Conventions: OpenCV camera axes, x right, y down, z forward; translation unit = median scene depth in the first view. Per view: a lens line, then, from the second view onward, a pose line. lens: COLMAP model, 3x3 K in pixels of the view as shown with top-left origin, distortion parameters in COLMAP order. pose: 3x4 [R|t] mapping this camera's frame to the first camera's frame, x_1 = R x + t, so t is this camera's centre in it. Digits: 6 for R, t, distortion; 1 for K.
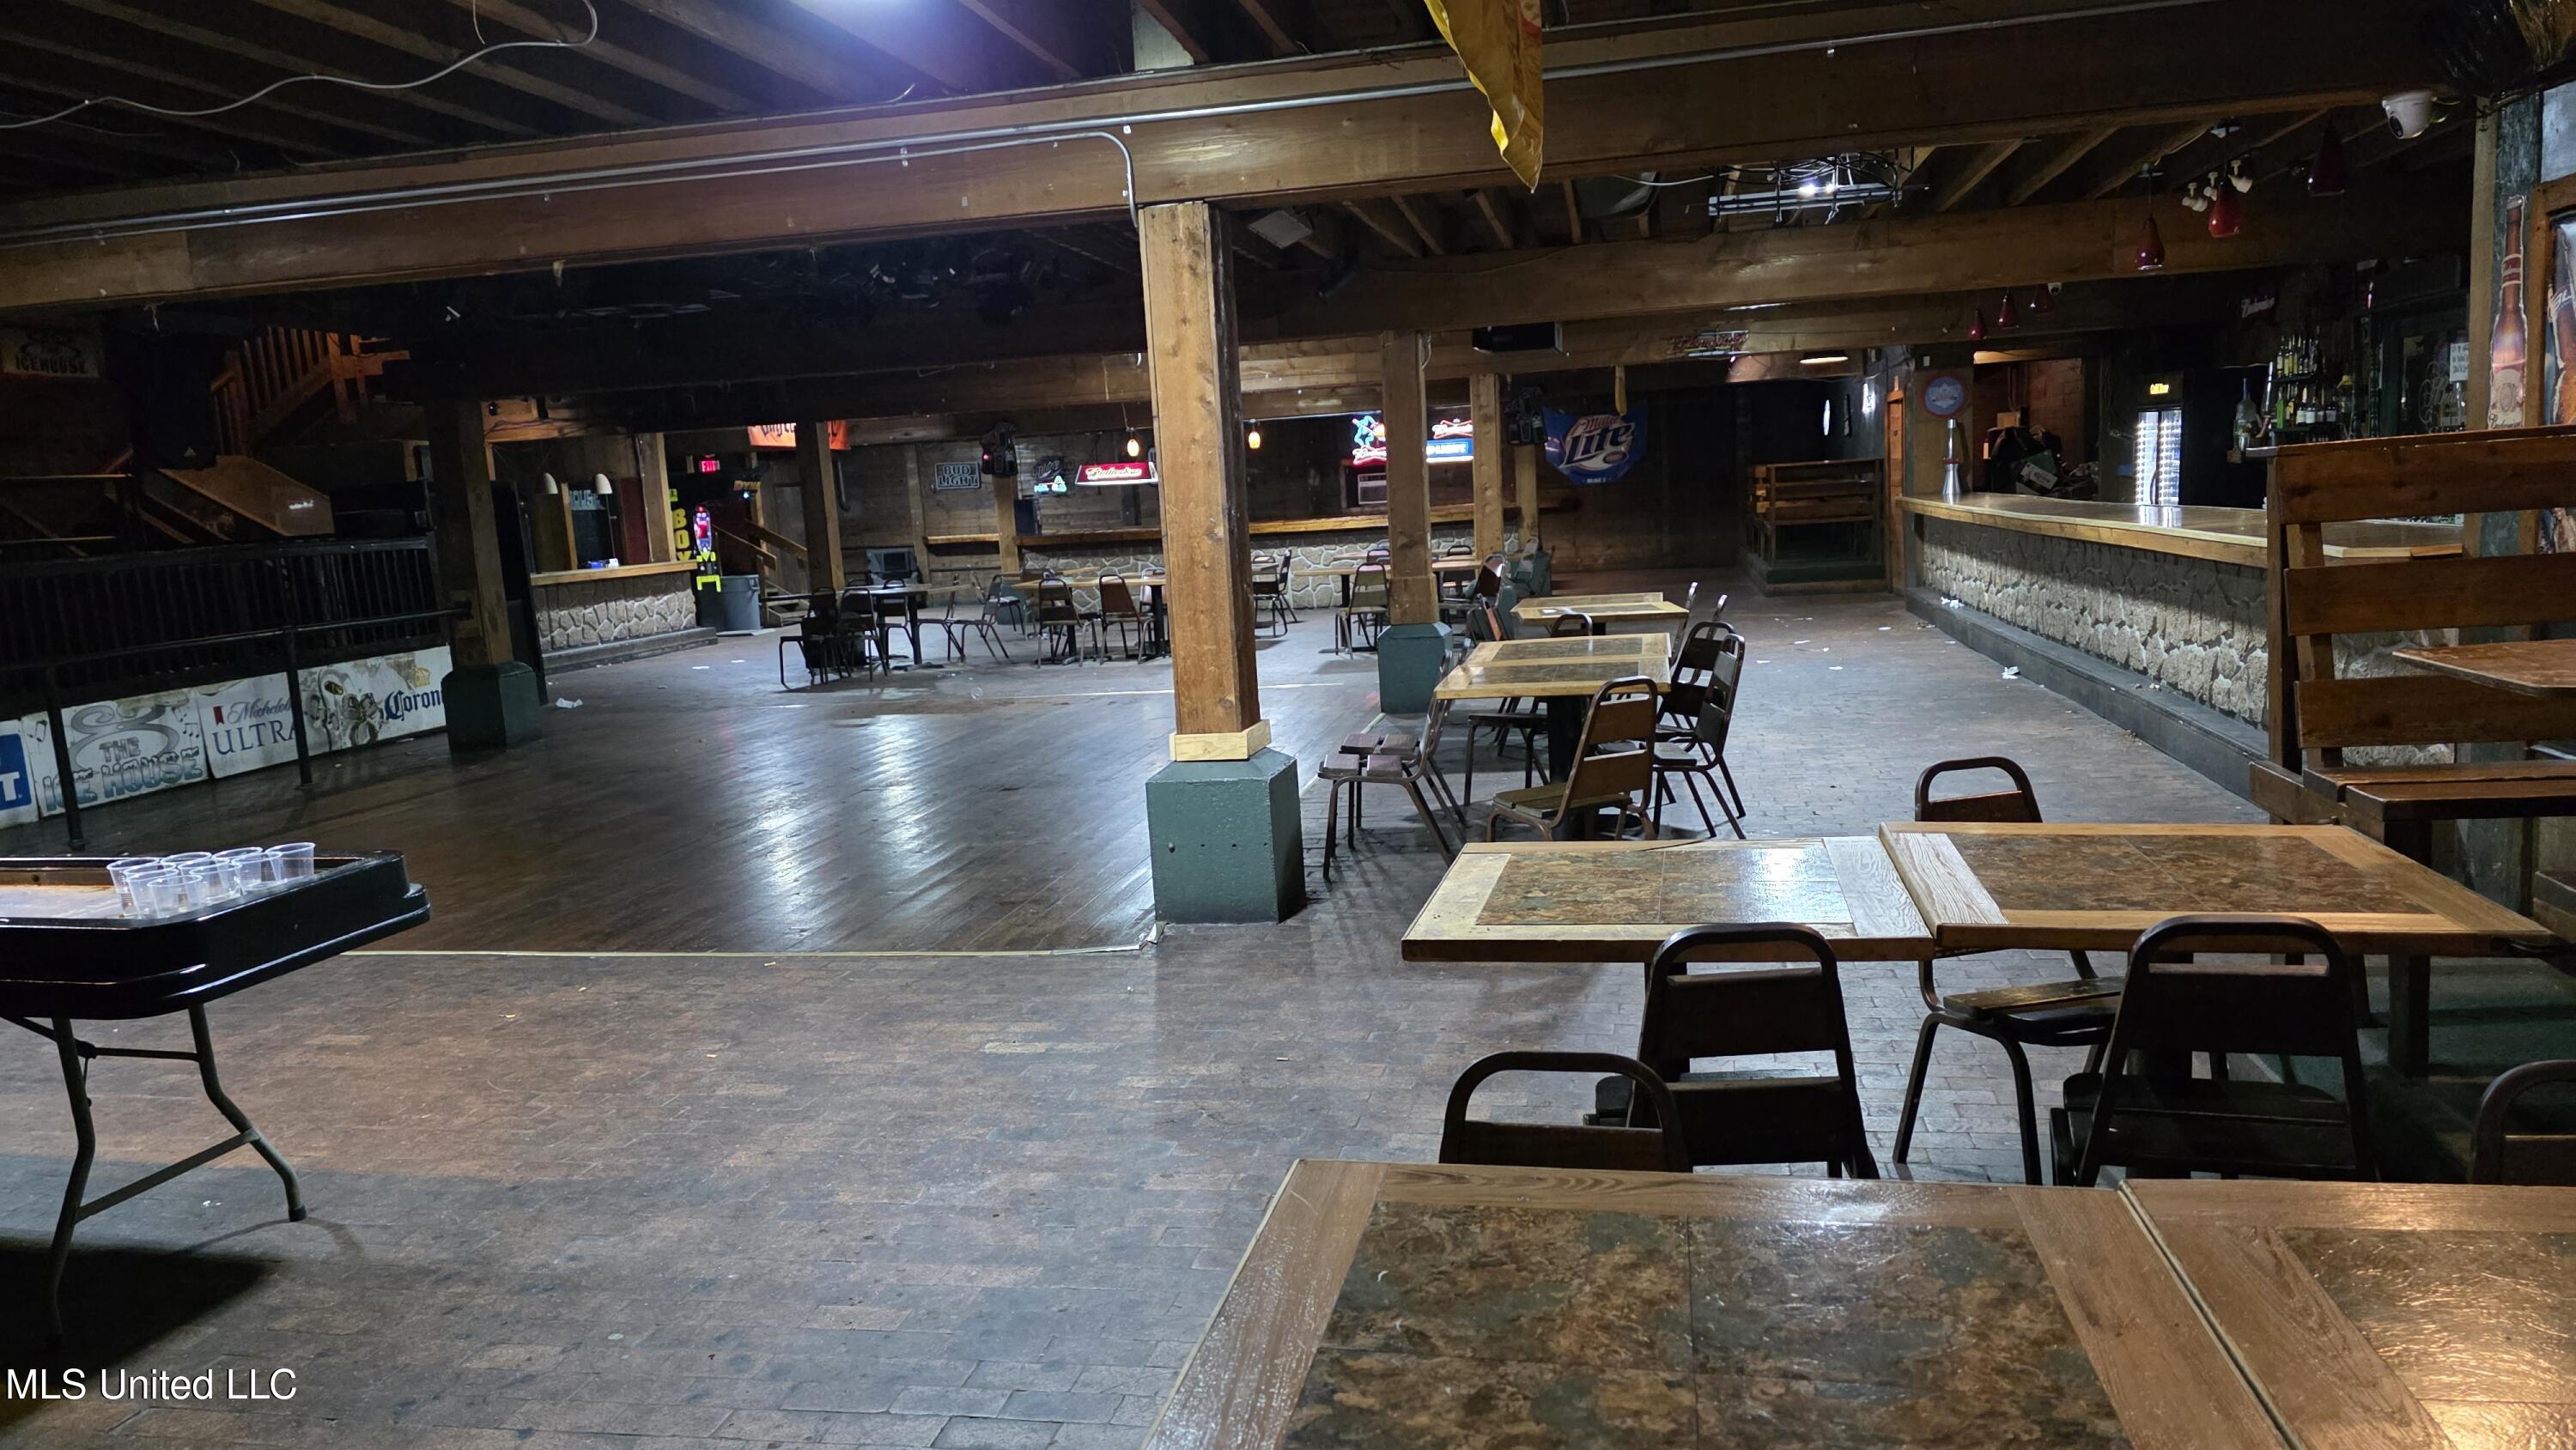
lens RADIAL K [[1714.1, 0, 1310.7], [0, 1714.1, 735.5], [0, 0, 1]] dist [0.081212, -0.082889]
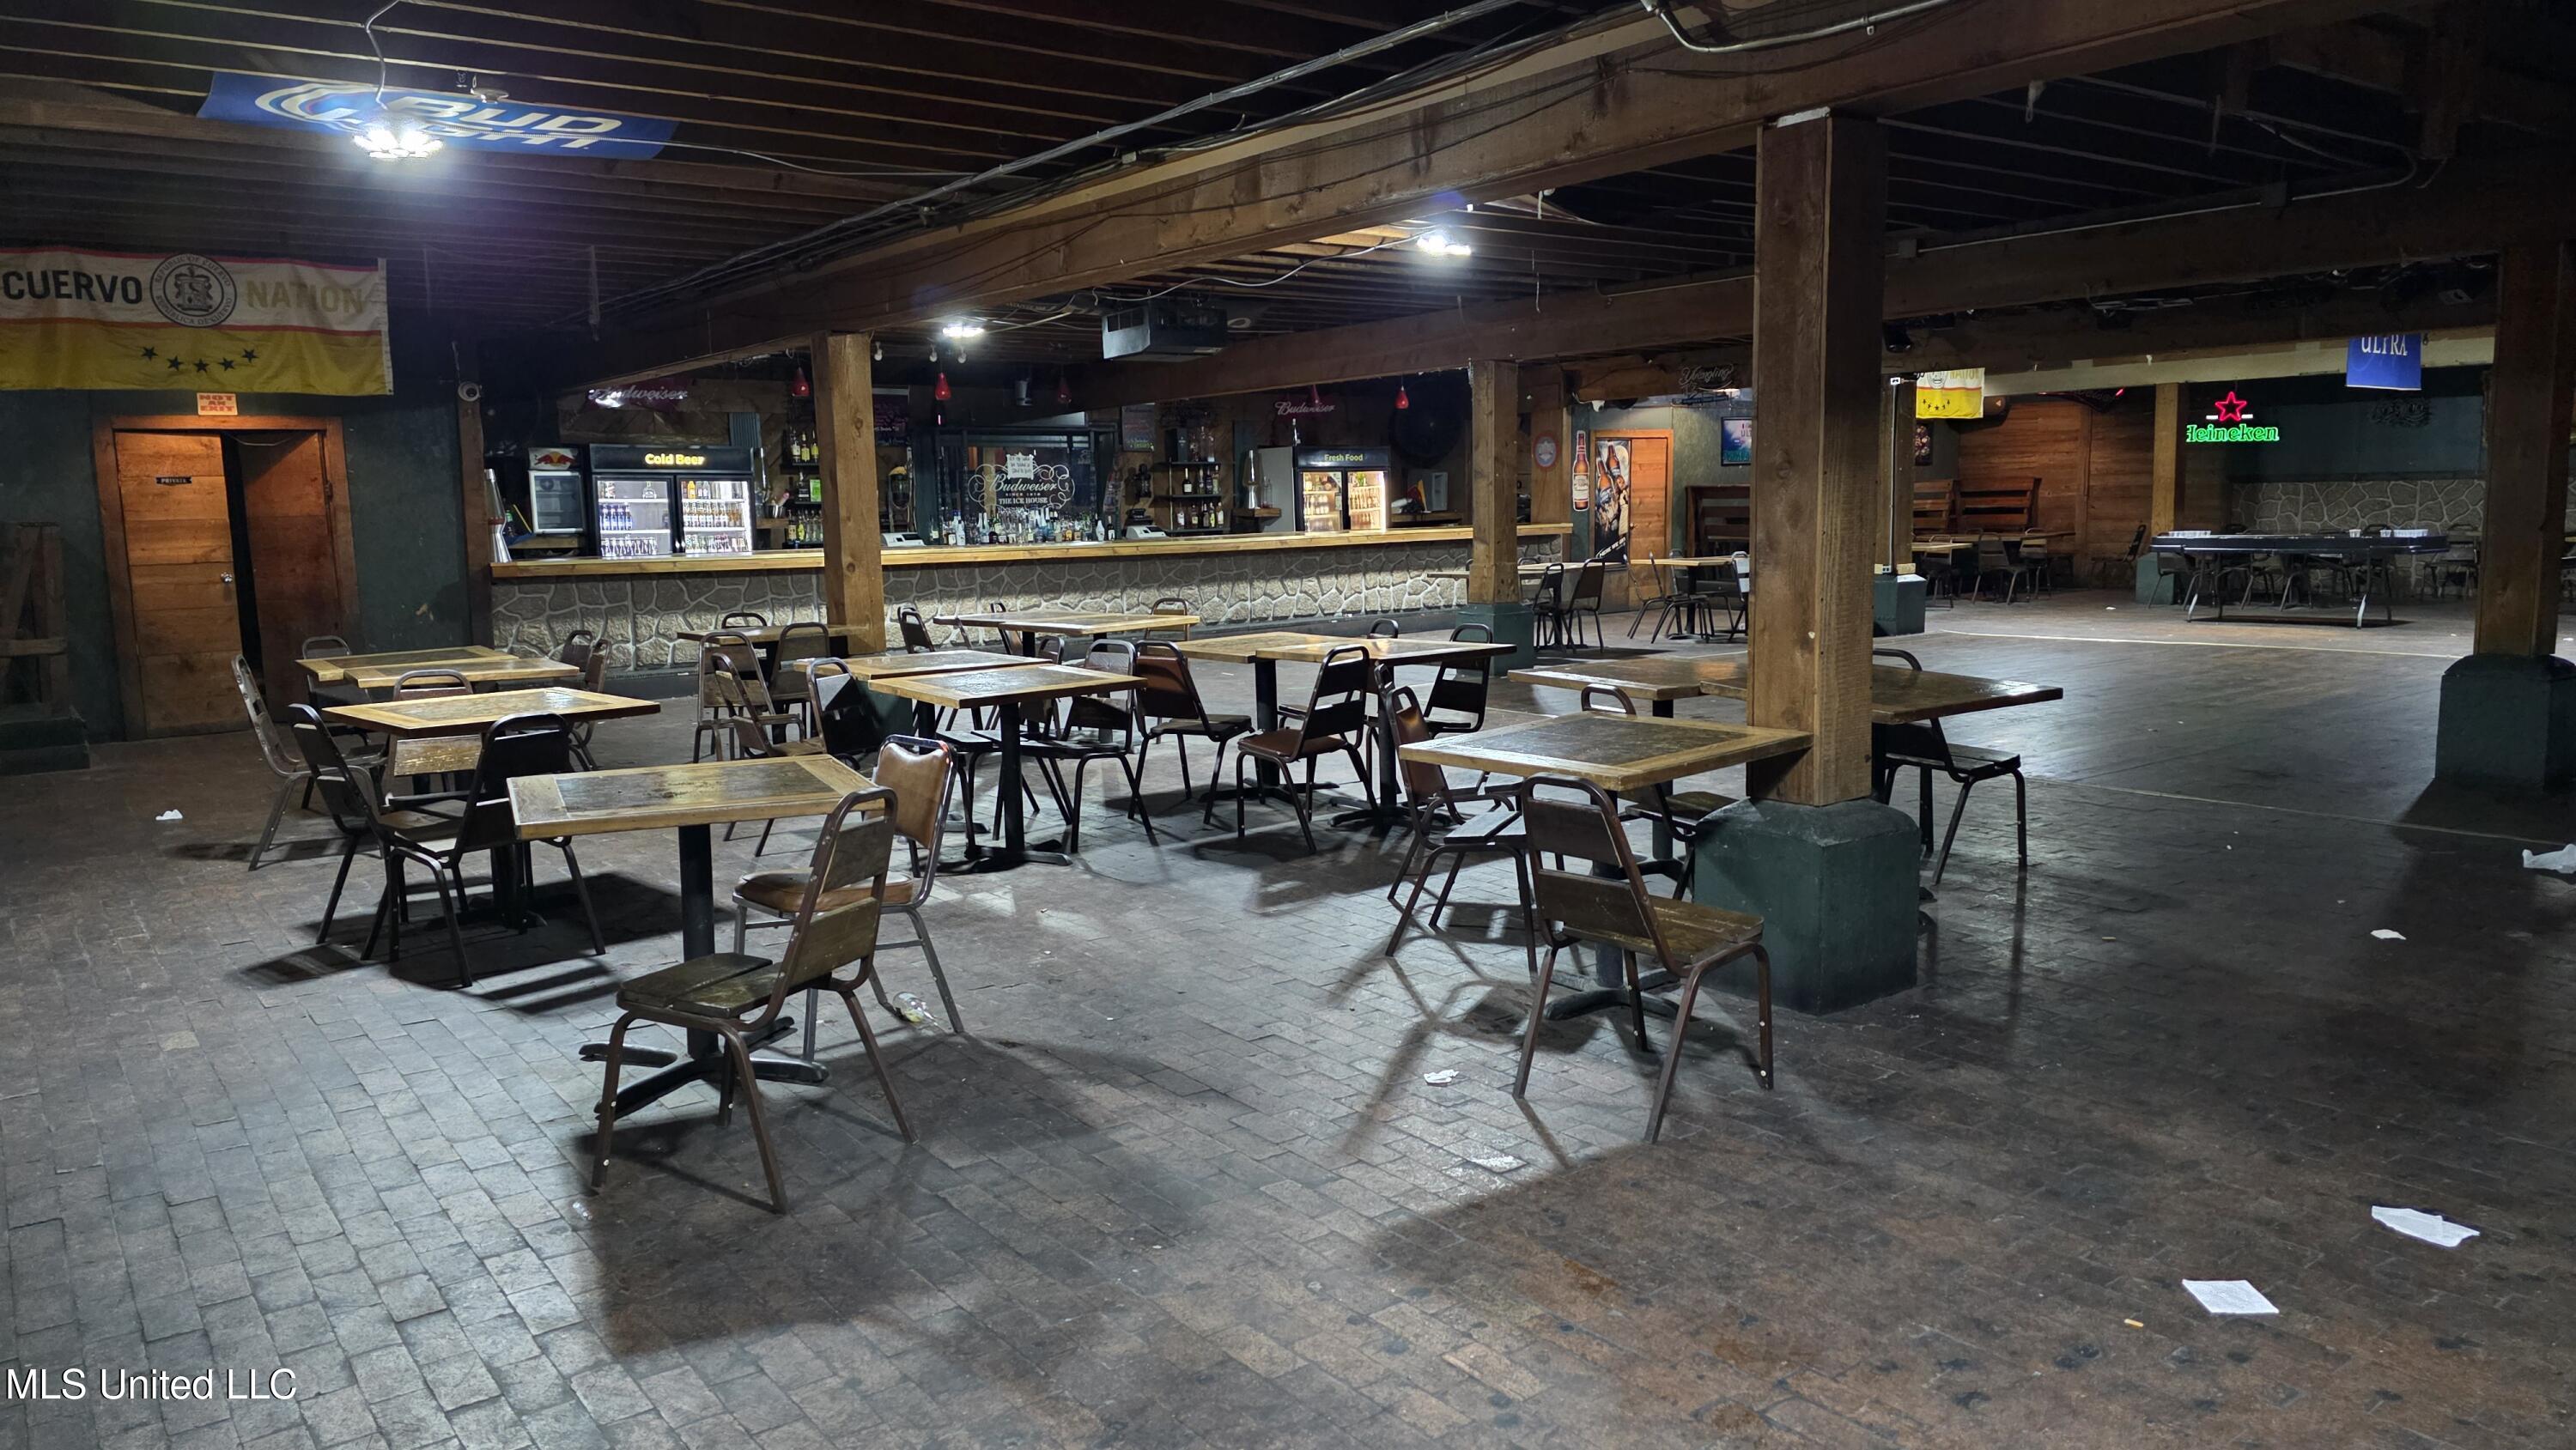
lens RADIAL K [[1714.1, 0, 1303.4], [0, 1714.1, 727.1], [0, 0, 1]] dist [0.081212, -0.082889]
pose [[-0.752962, -0.011605, 0.657962, -0.976198], [0.157948, 0.967430, 0.197816, -0.378894], [-0.638827, 0.252872, -0.726605, 3.119077]]
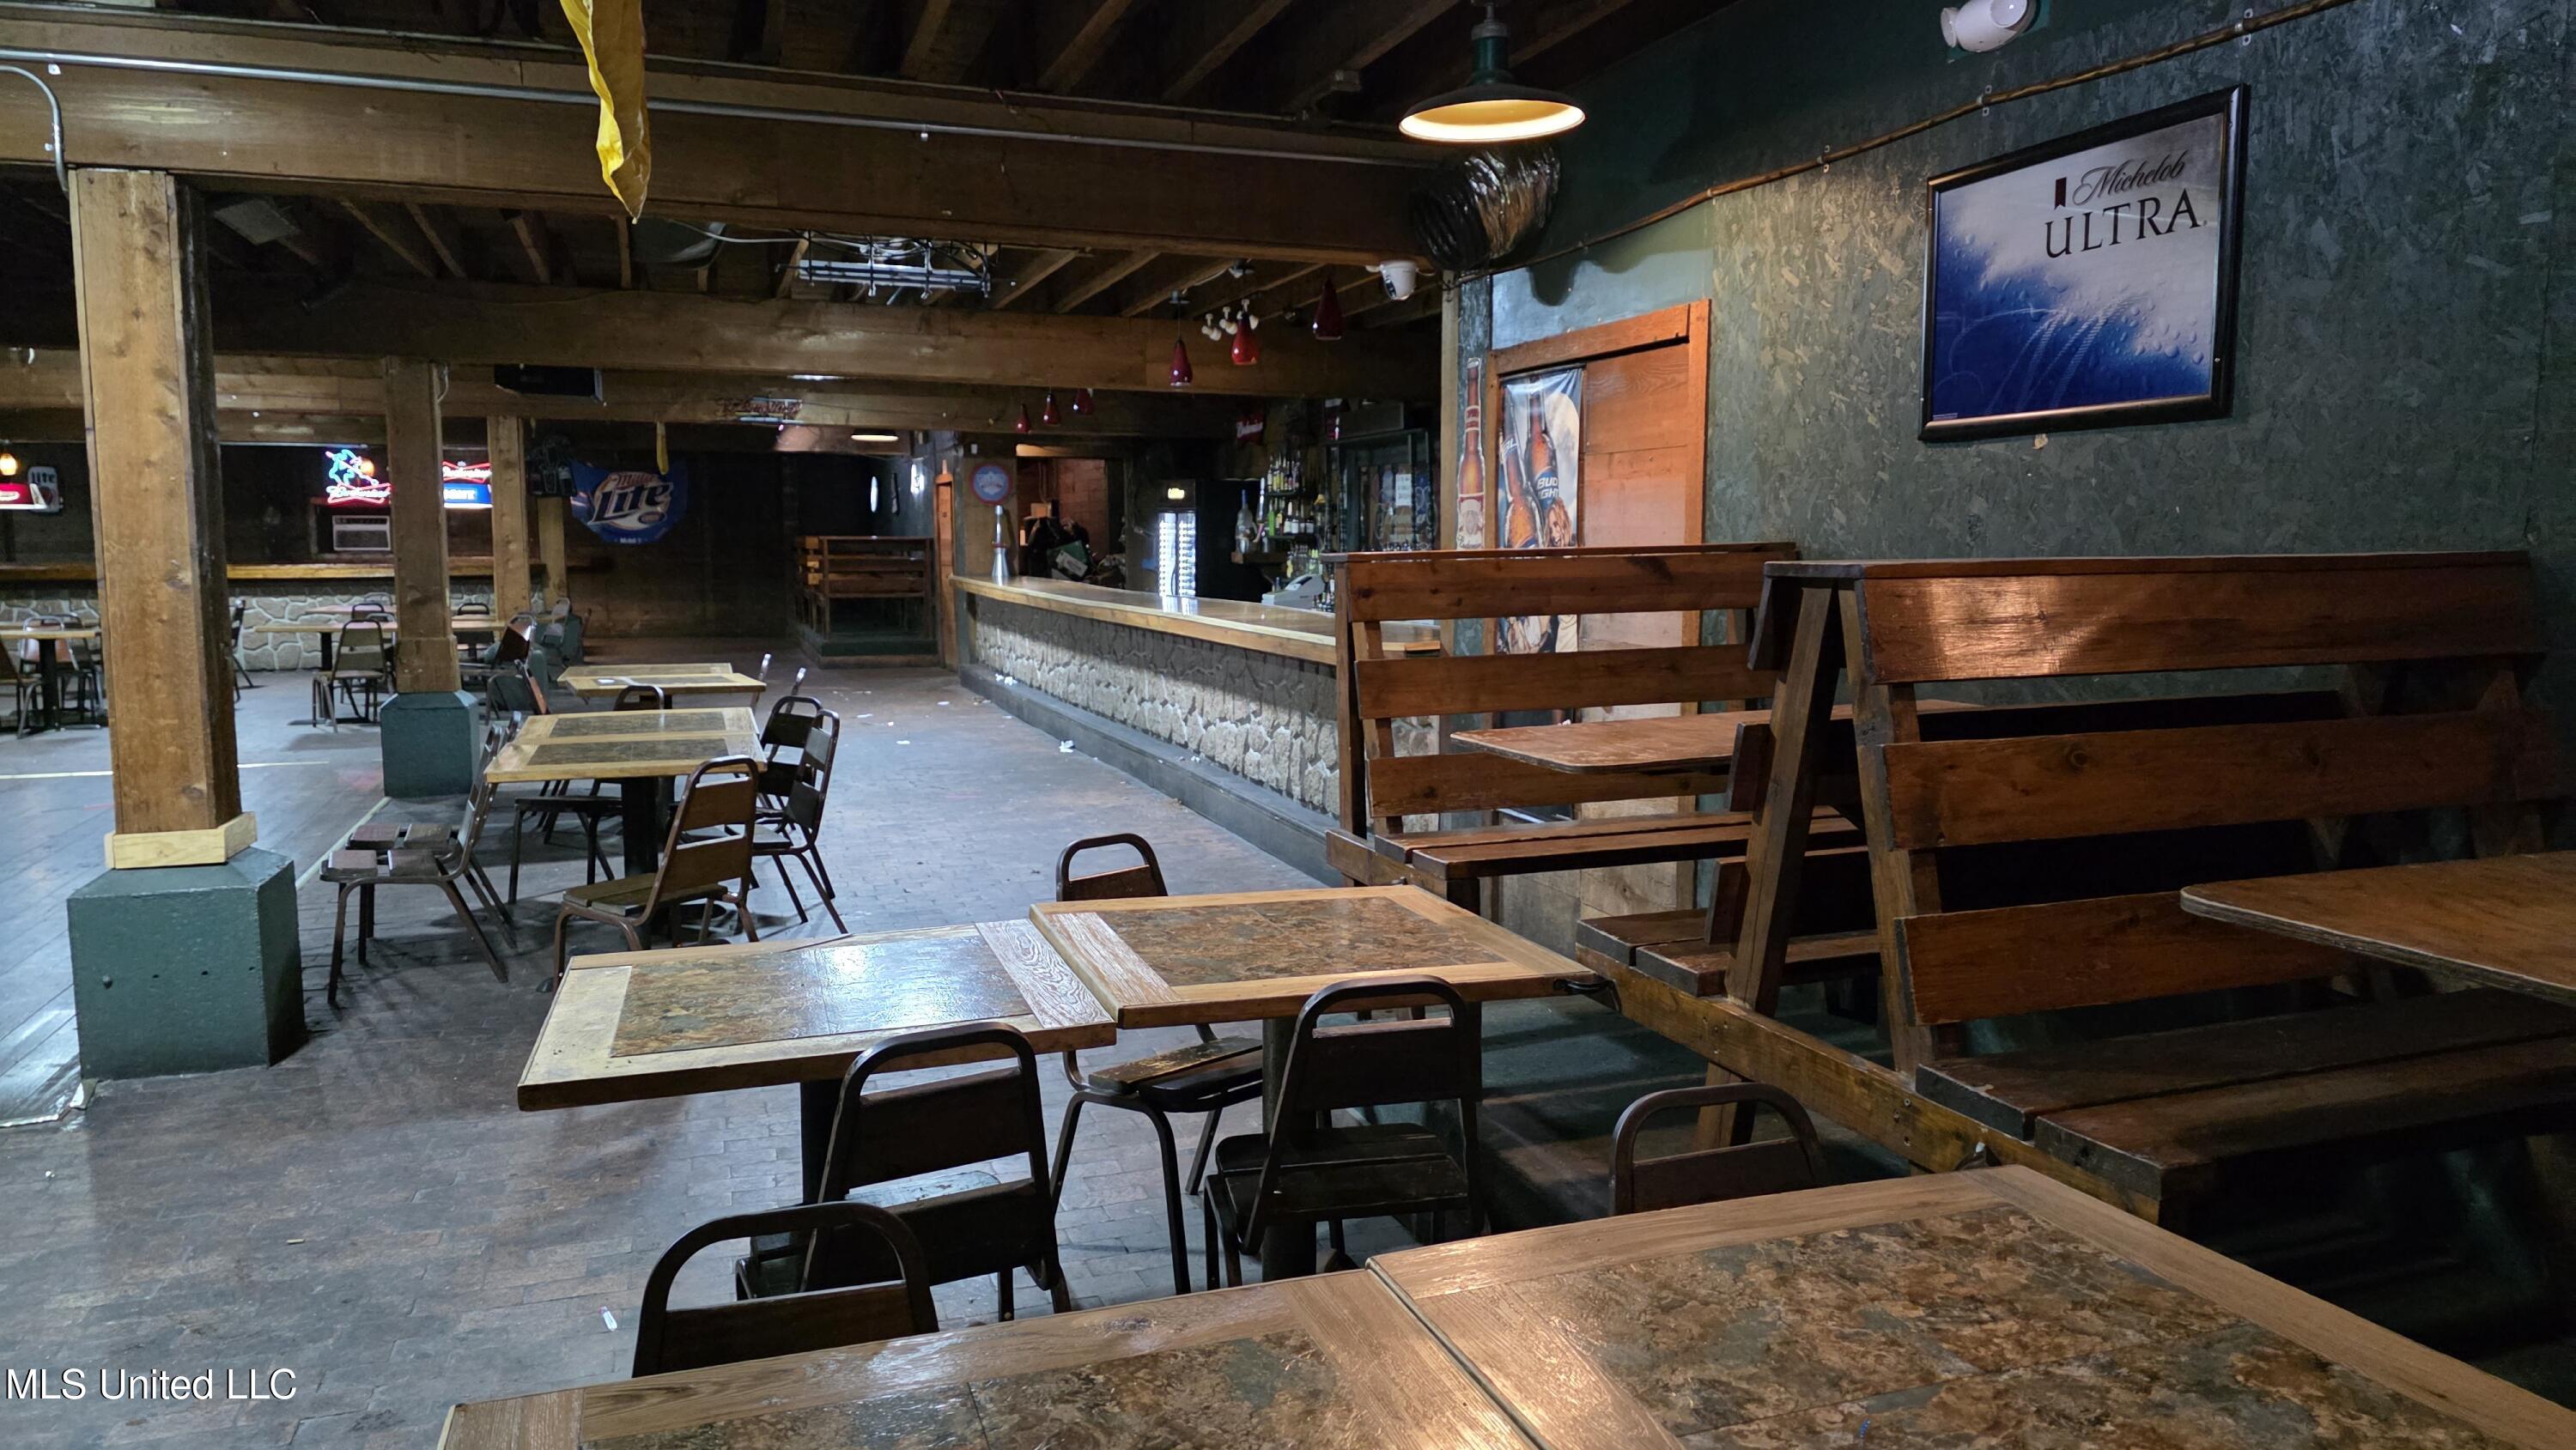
lens RADIAL K [[1714.1, 0, 1309.9], [0, 1714.1, 709.5], [0, 0, 1]] dist [0.081212, -0.082889]
pose [[0.854486, 0.005935, 0.519441, -0.026583], [0.023208, 0.998500, -0.049585, -0.005029], [-0.518956, 0.054425, 0.853067, 0.036638]]
